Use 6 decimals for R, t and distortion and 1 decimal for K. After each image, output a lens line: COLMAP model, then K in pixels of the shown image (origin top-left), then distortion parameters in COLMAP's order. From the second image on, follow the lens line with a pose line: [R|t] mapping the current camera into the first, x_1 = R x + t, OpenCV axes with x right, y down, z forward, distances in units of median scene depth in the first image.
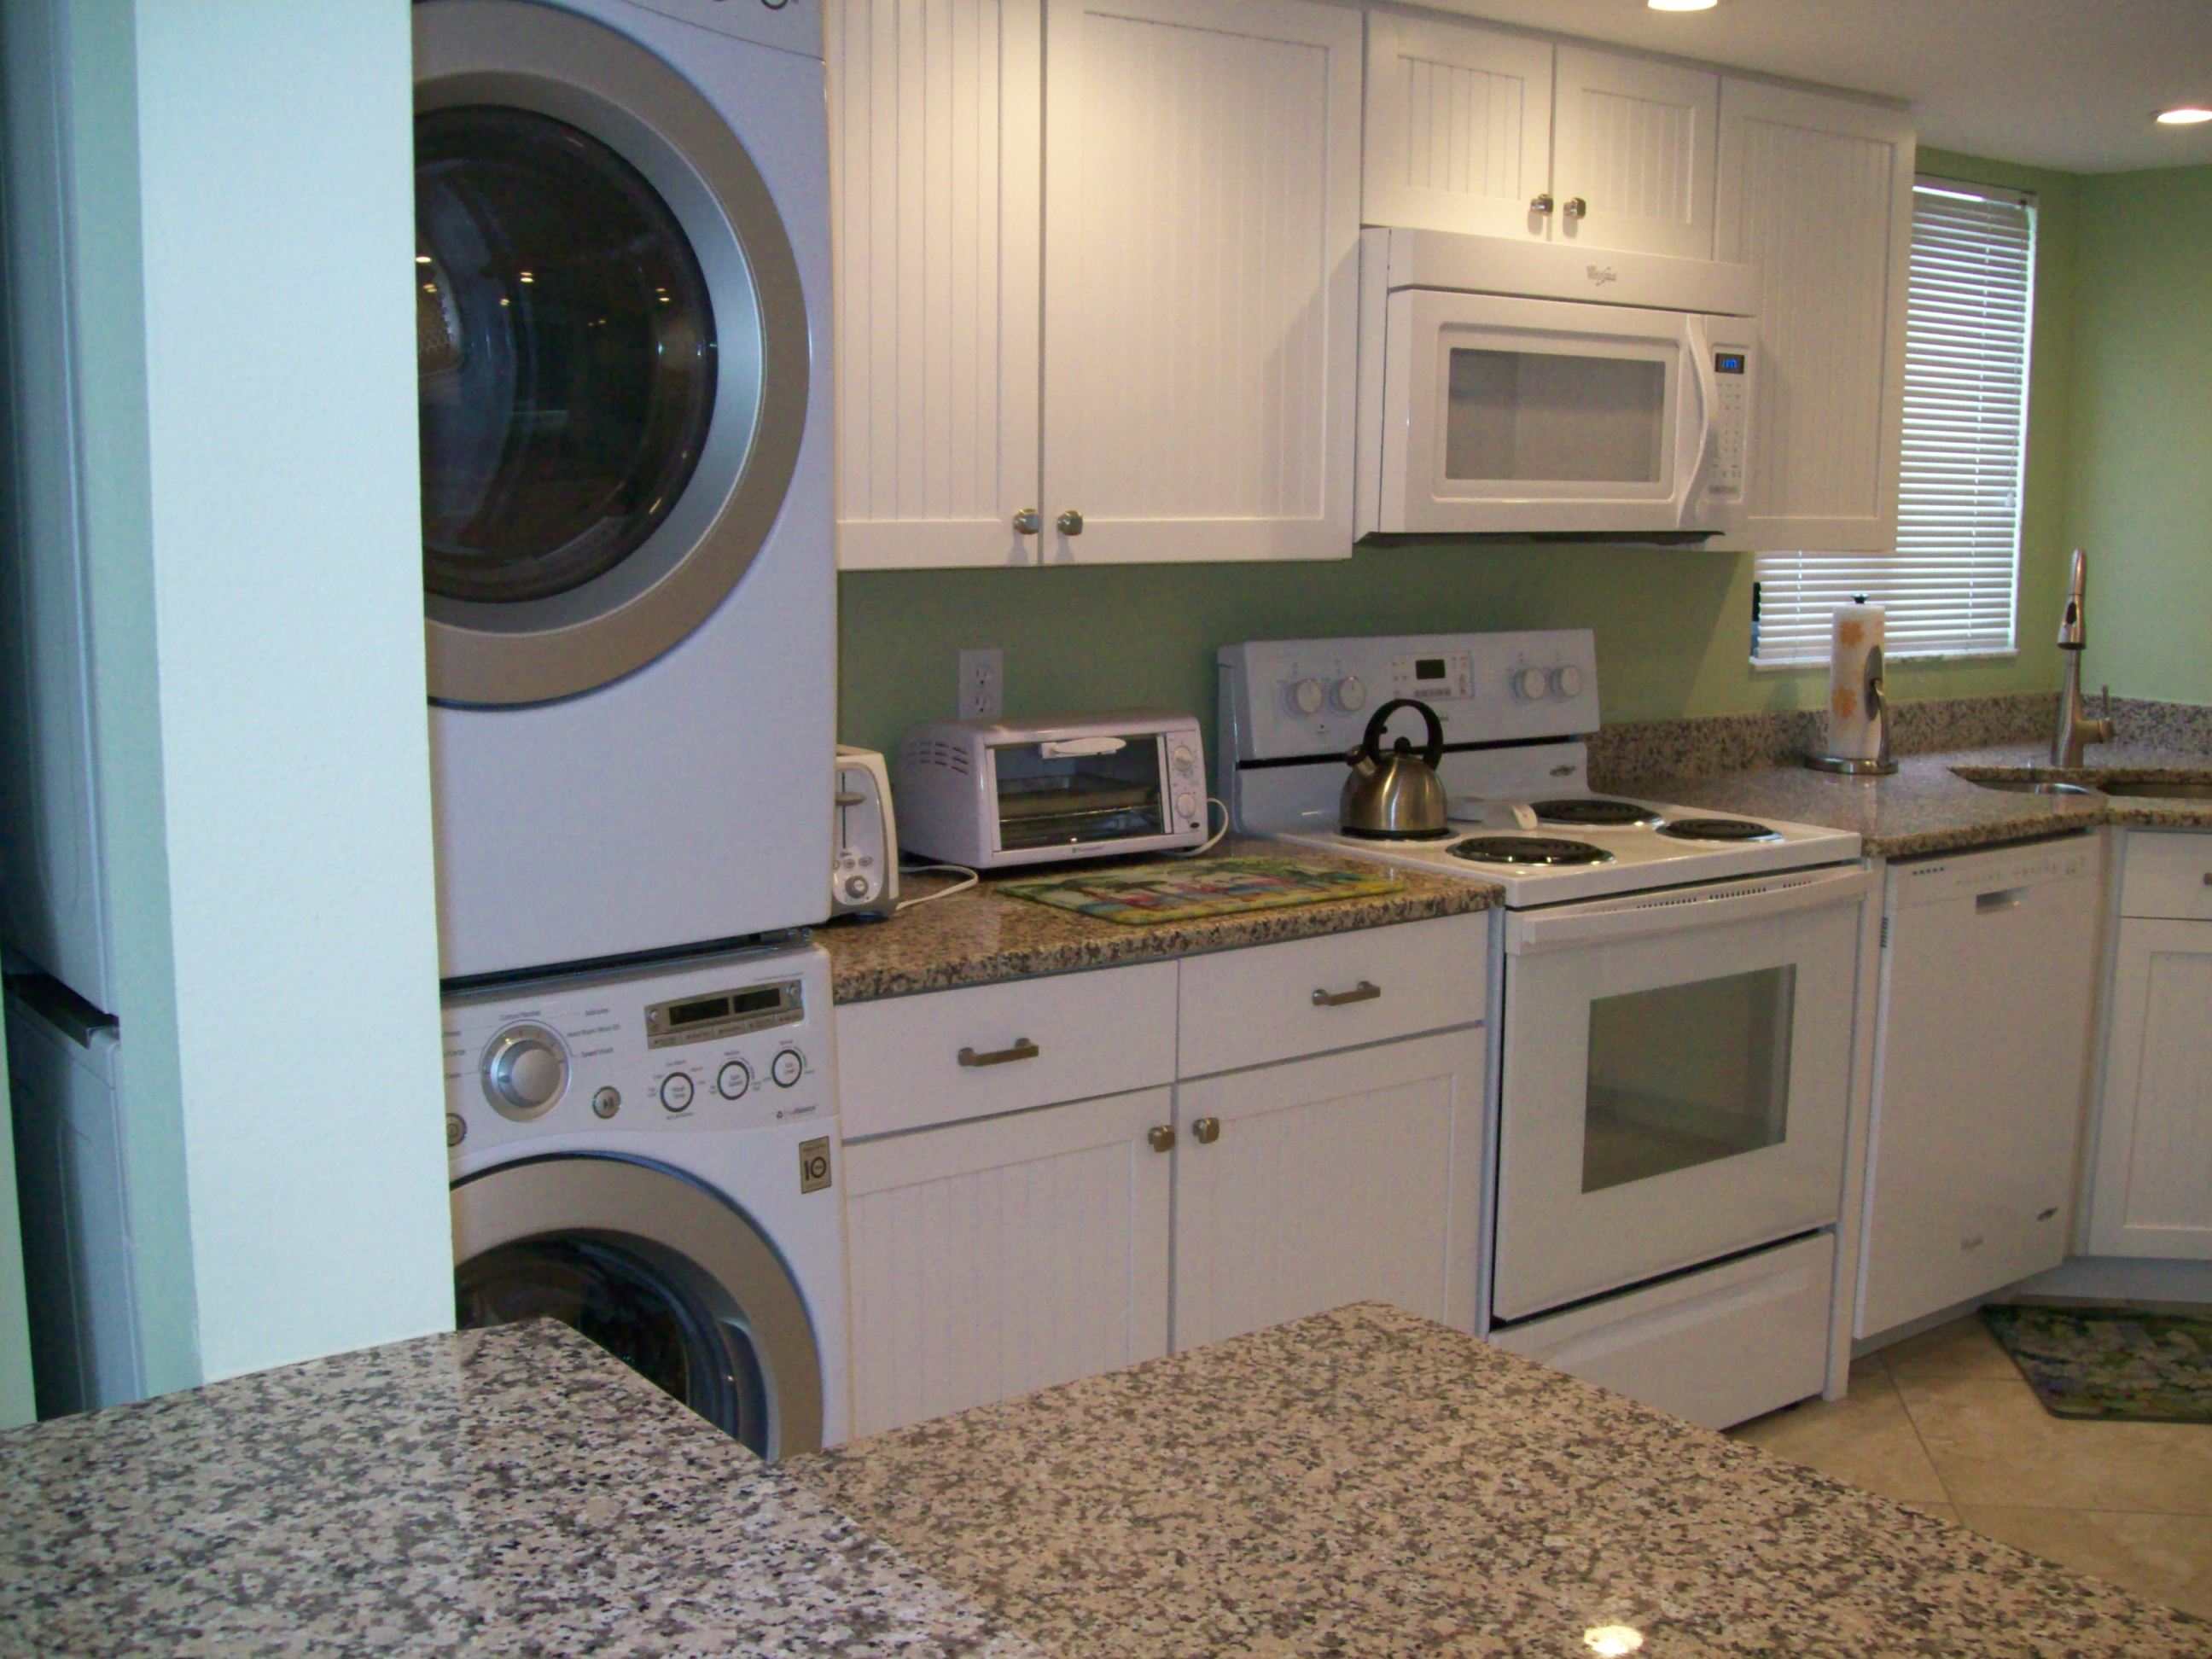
lens RADIAL K [[2399.7, 0, 1110.1], [0, 2399.7, 833.4], [0, 0, 1]] dist [-0.178648, 0.150802]
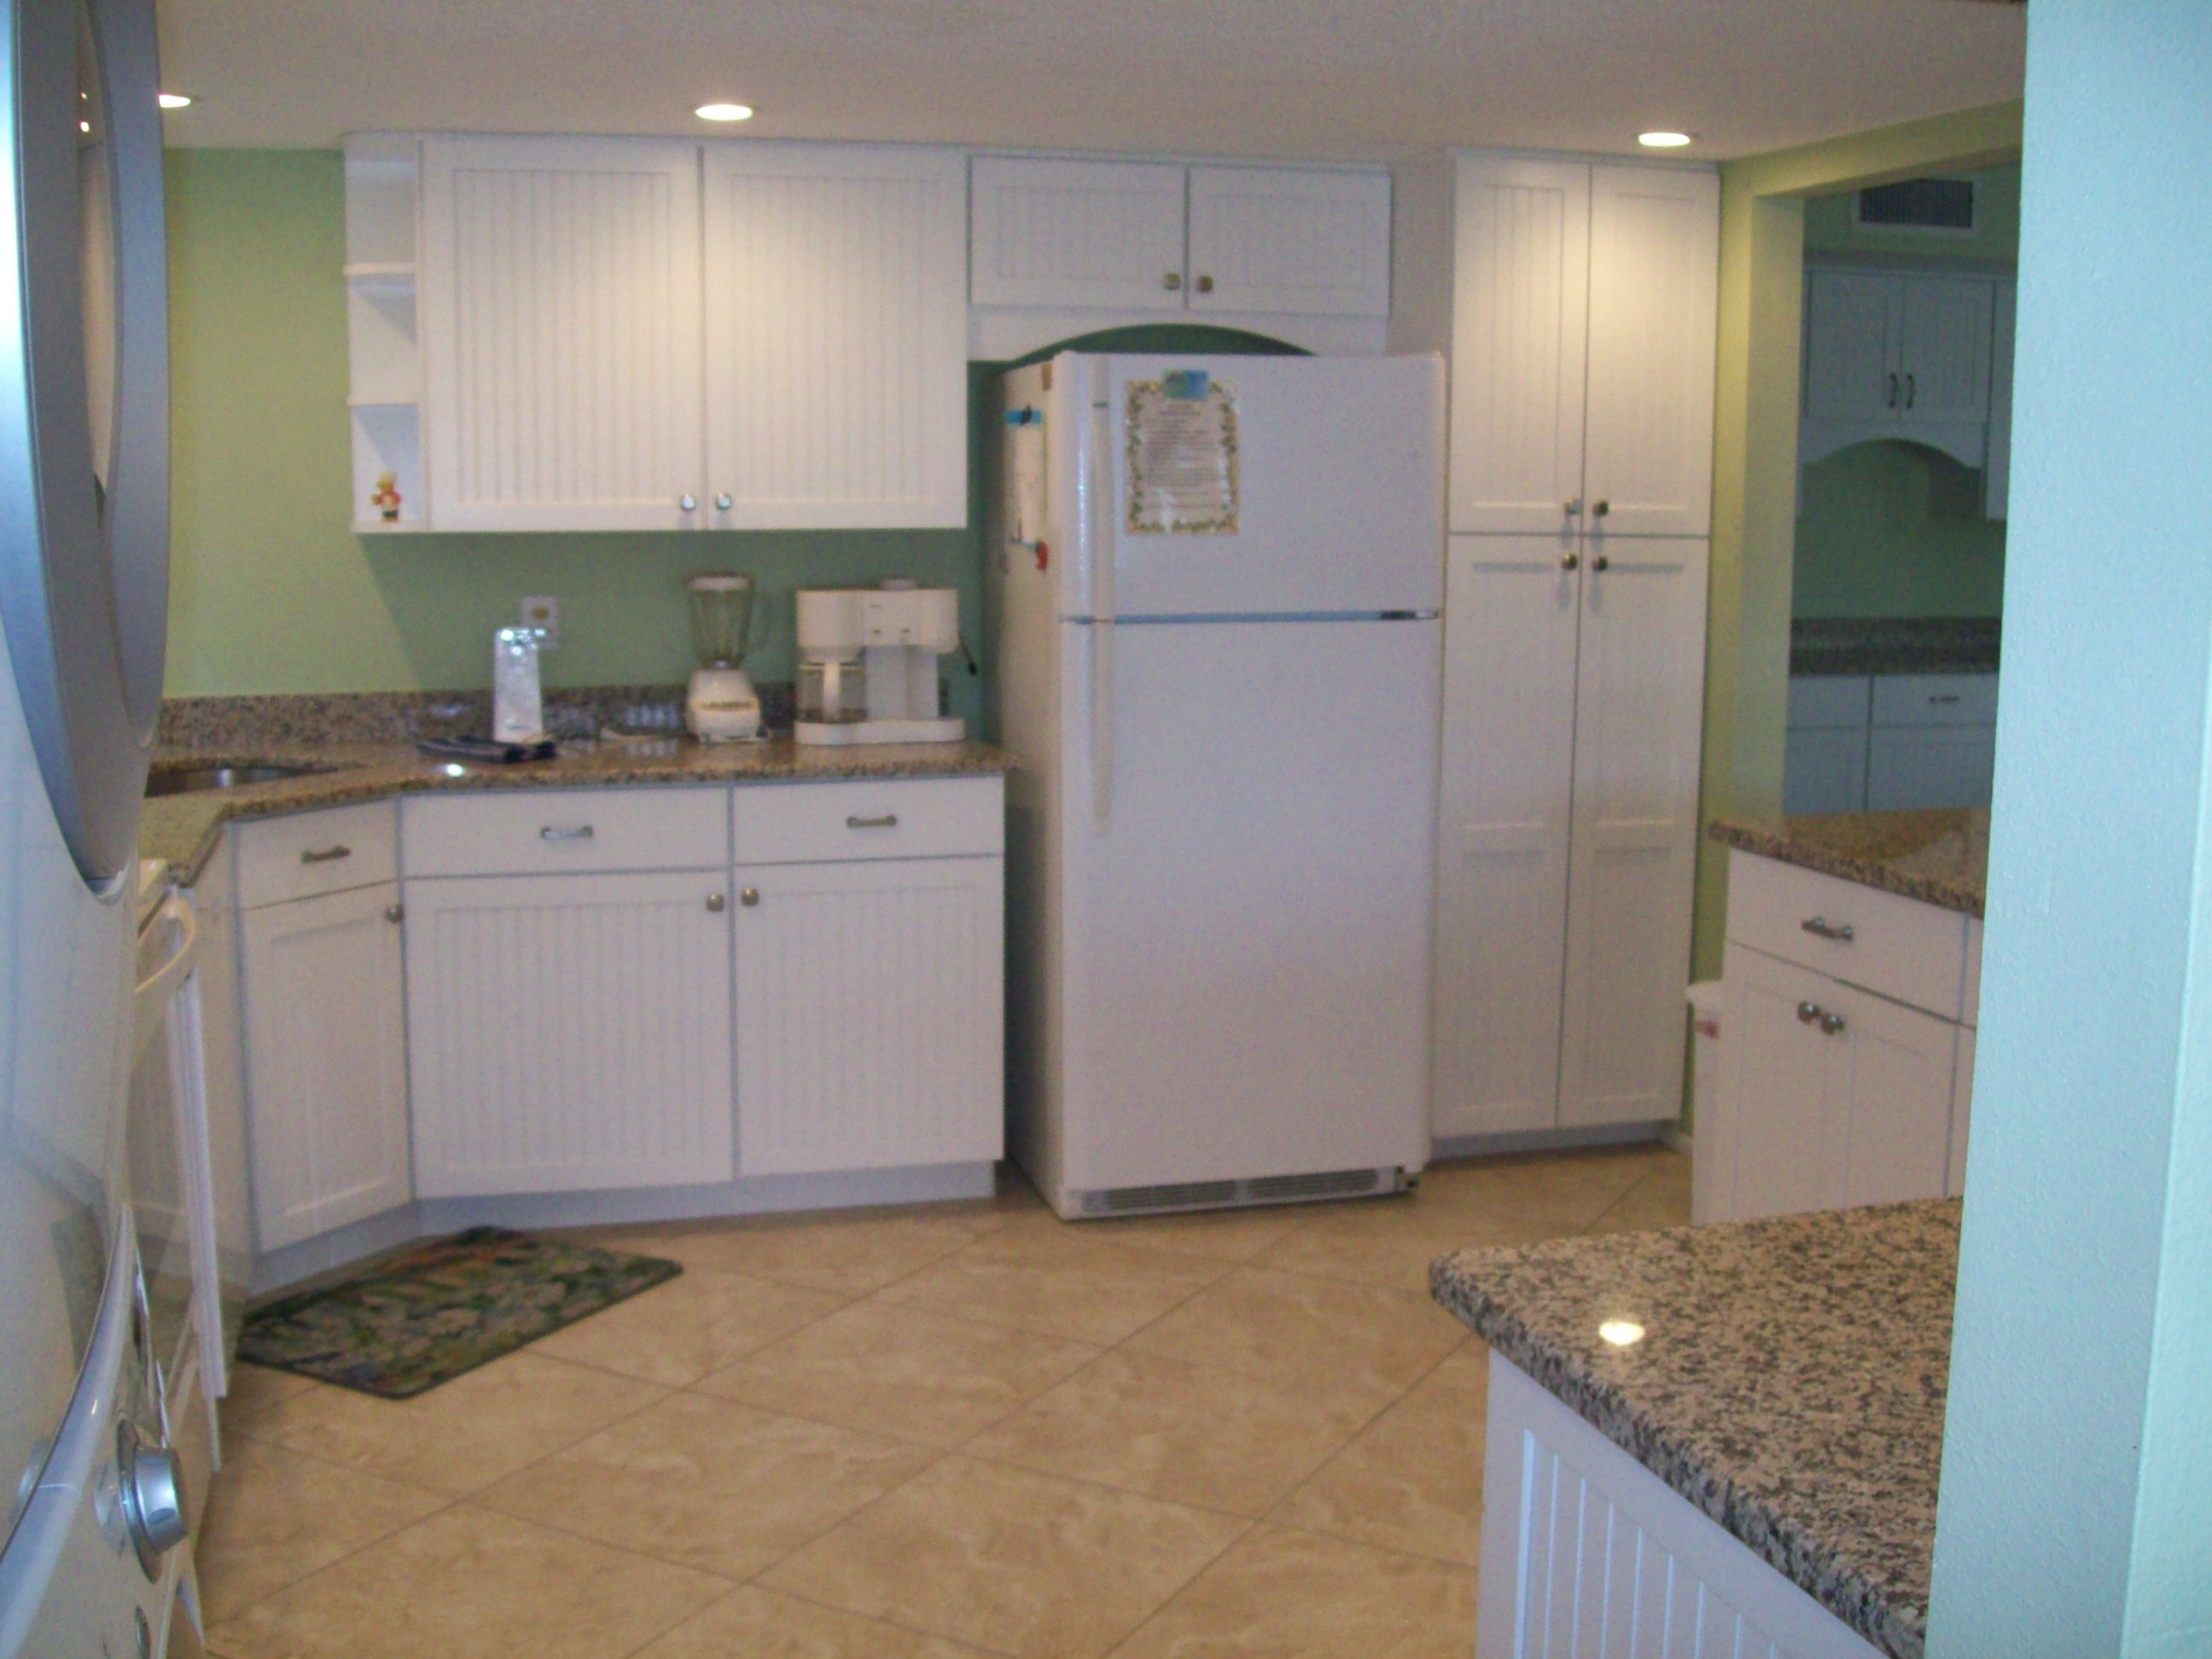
lens RADIAL K [[2399.7, 0, 1110.1], [0, 2399.7, 833.4], [0, 0, 1]] dist [-0.178648, 0.150802]
pose [[0.357900, -0.148313, 0.921906, -0.377205], [0.143883, 0.984273, 0.102488, -0.049240], [-0.922608, 0.095966, 0.373611, 0.310345]]
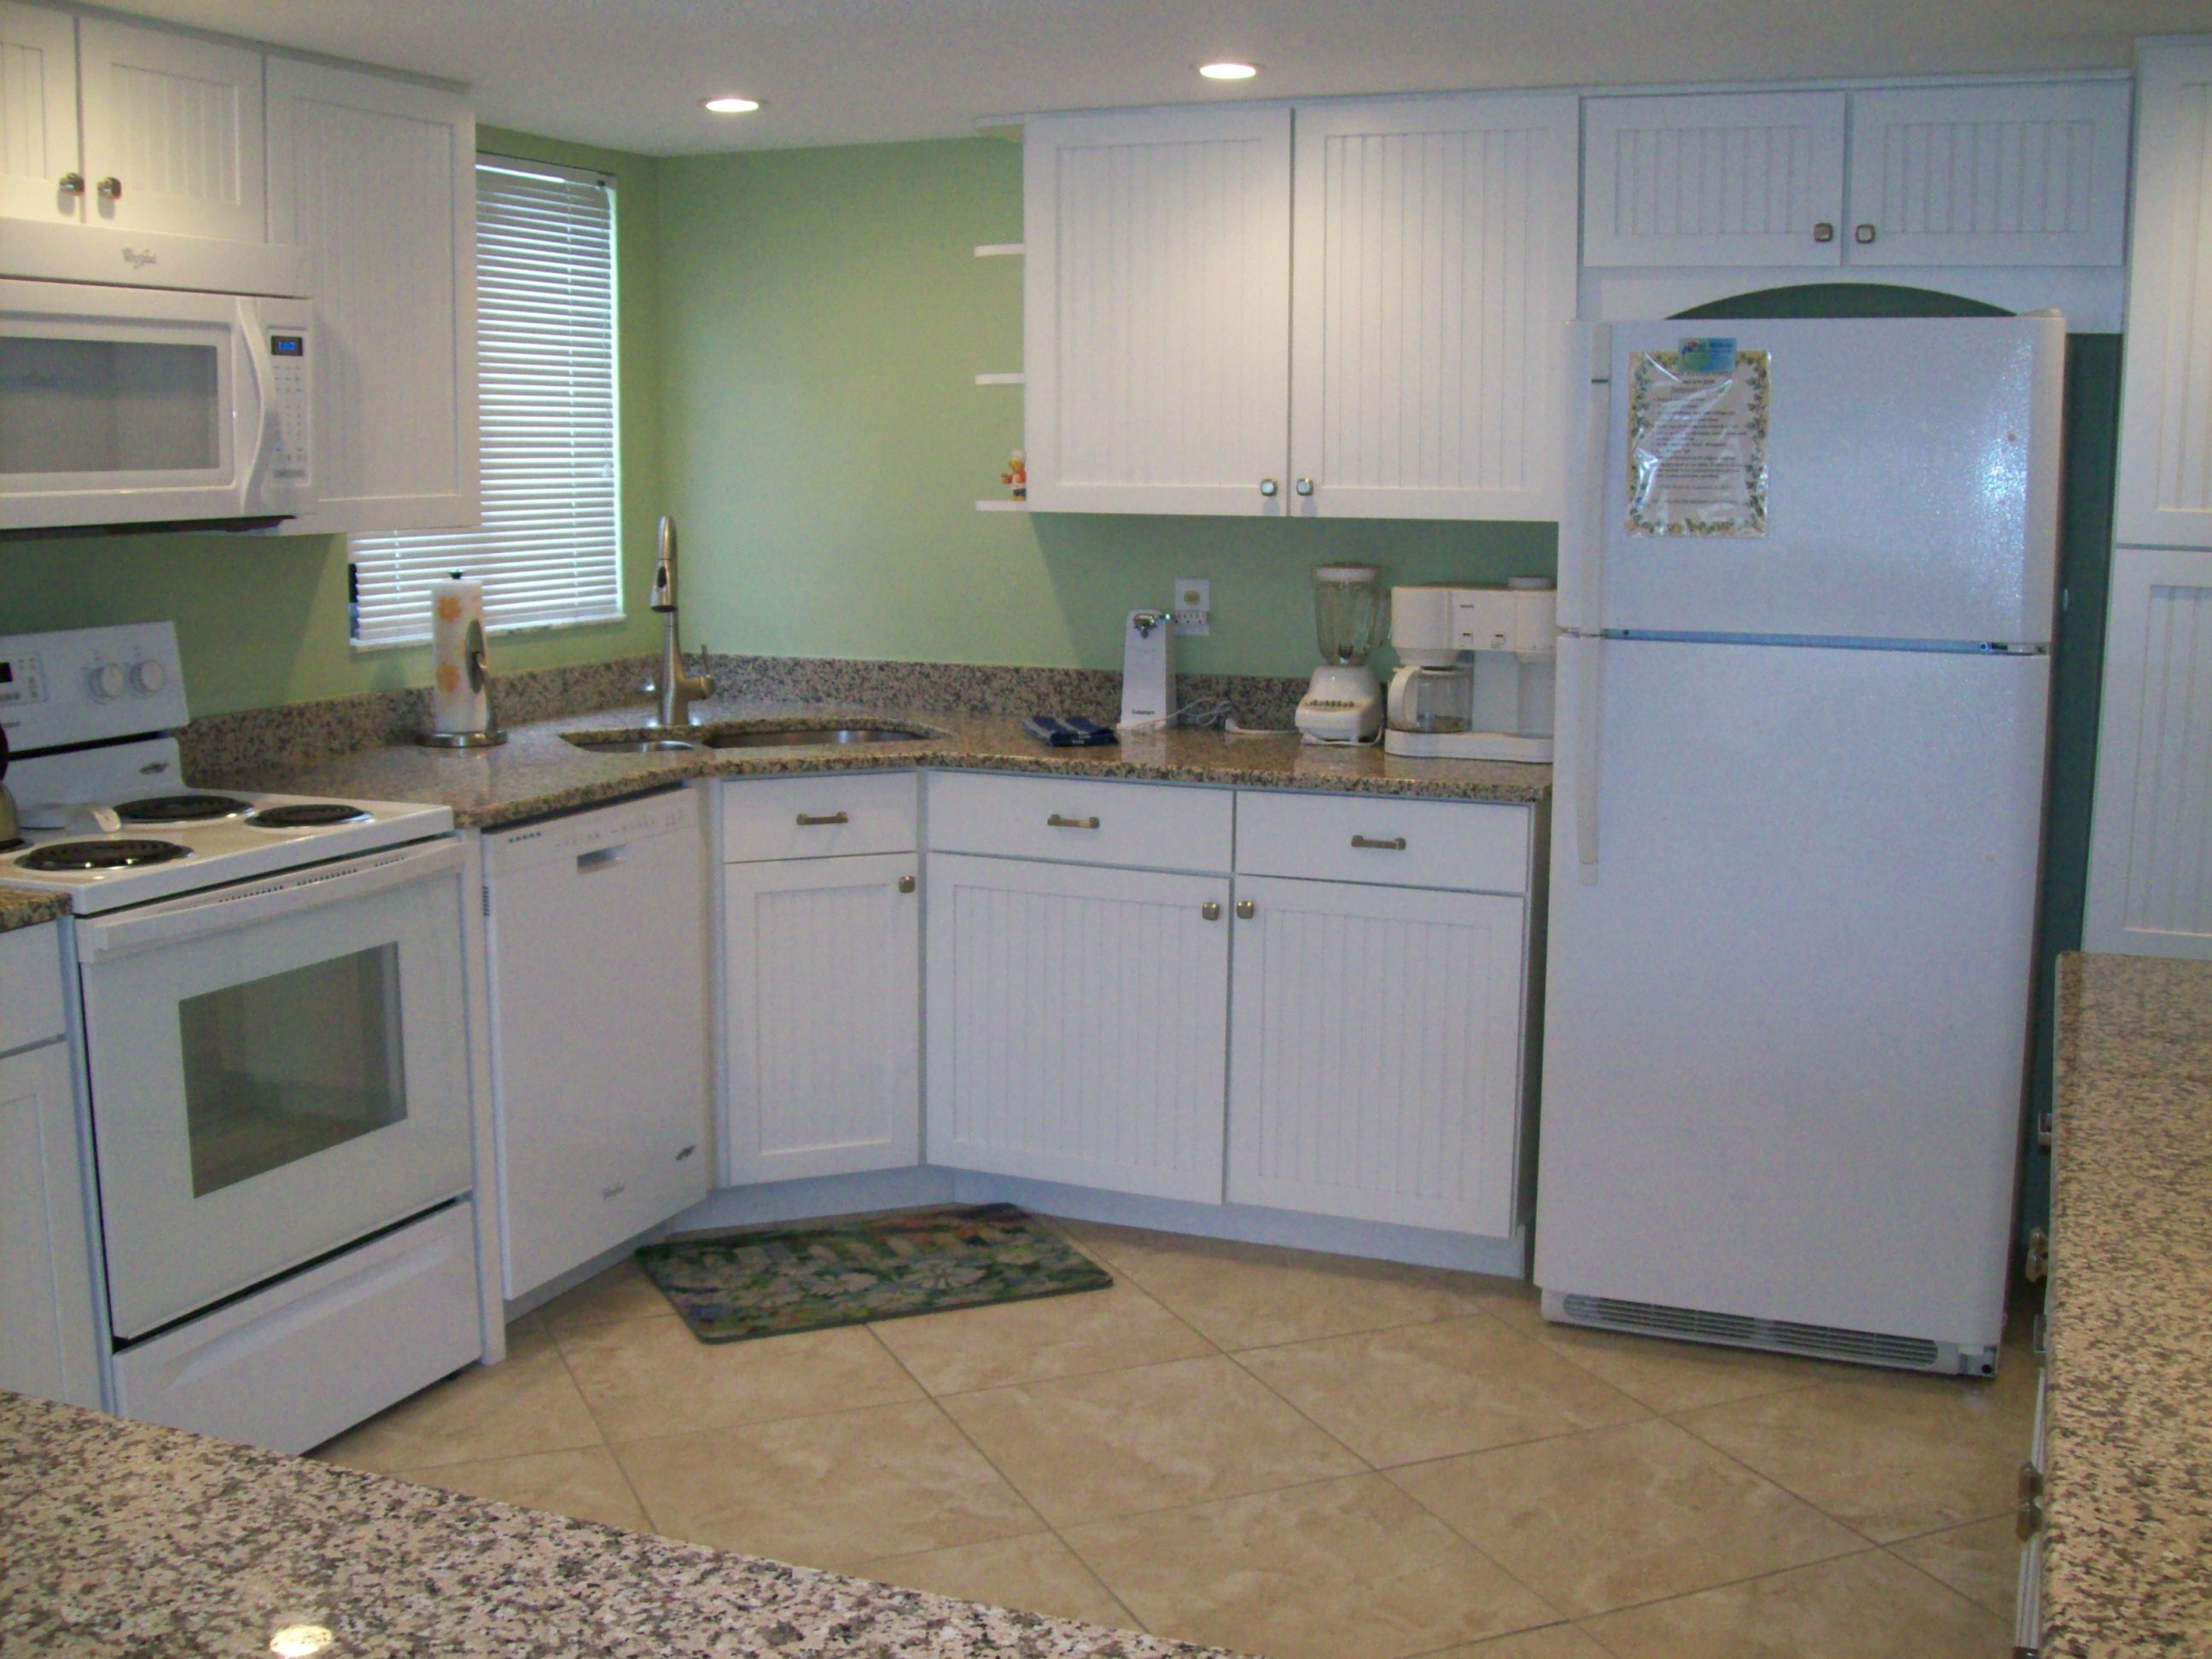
lens RADIAL K [[2399.7, 0, 1110.1], [0, 2399.7, 833.4], [0, 0, 1]] dist [-0.178648, 0.150802]
pose [[0.861827, -0.089416, 0.499258, 0.050164], [0.084461, 0.995895, 0.032564, 0.002196], [-0.500120, 0.014104, 0.865841, -0.021904]]
